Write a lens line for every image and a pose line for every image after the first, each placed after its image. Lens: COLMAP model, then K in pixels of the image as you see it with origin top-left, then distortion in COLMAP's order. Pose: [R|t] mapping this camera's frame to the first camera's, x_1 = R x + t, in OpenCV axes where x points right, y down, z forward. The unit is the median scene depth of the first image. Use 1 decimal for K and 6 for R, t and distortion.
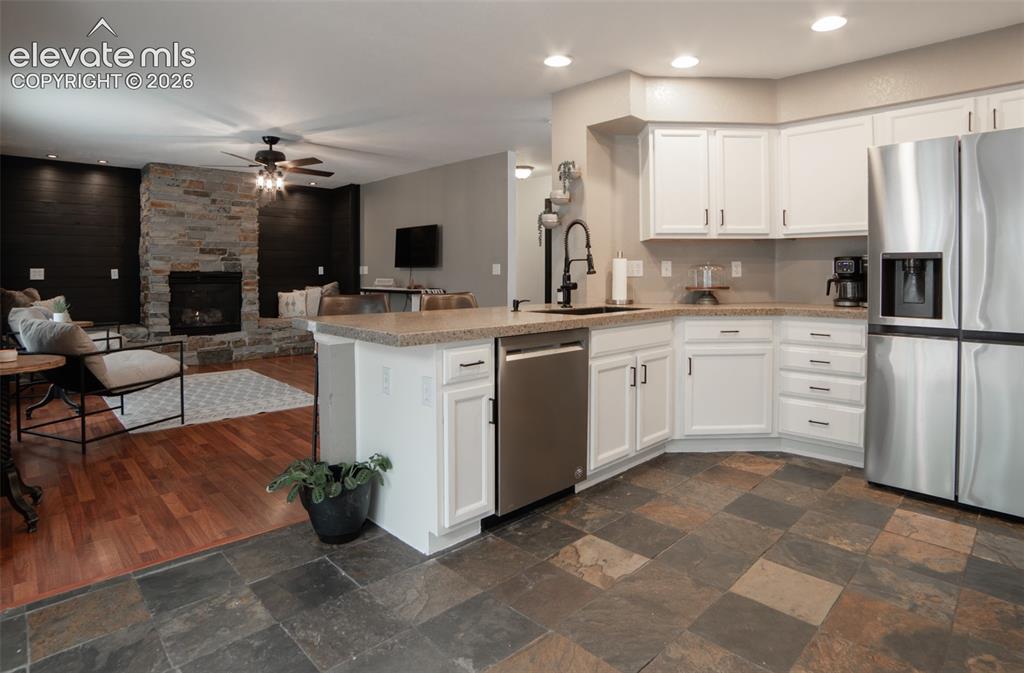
lens RADIAL K [[529.5, 0, 516.9], [0, 529.5, 270.3], [0, 0, 1]] dist [-0.109067, 0.038254]
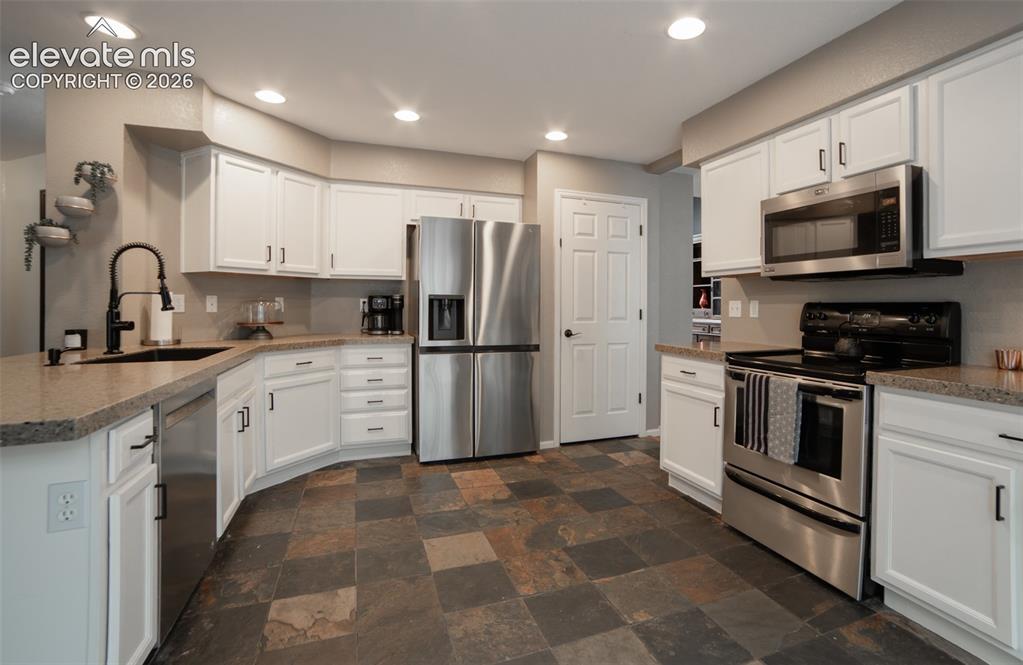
lens RADIAL K [[473.8, 0, 513.8], [0, 473.8, 303.4], [0, 0, 1]] dist [-0.003088, 0.000312]
pose [[0.431122, 0.007194, 0.902265, -0.297659], [-0.008354, 0.999957, -0.003981, -0.005916], [-0.902255, -0.005821, 0.431163, 0.184948]]
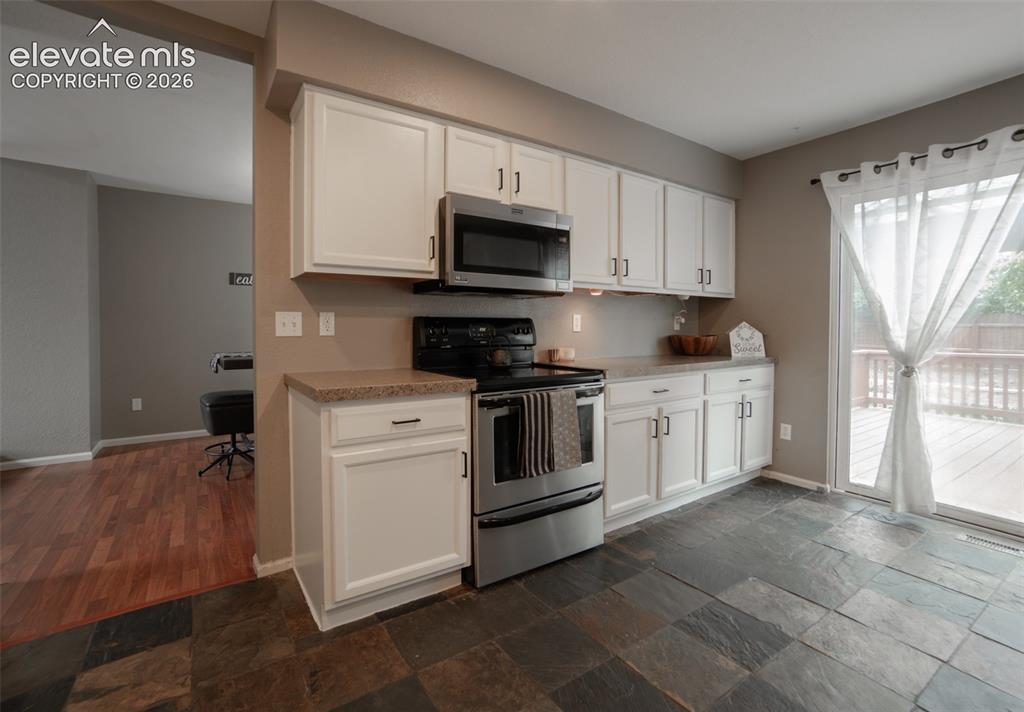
lens RADIAL K [[469.1, 0, 511.9], [0, 469.1, 337.1], [0, 0, 1]] dist [-0.021643, 0.000125]
pose [[-0.982297, -0.007904, 0.187165, 0.388772], [-0.003736, 0.999737, 0.022612, 0.000424], [-0.187294, 0.021512, -0.982068, 0.789943]]
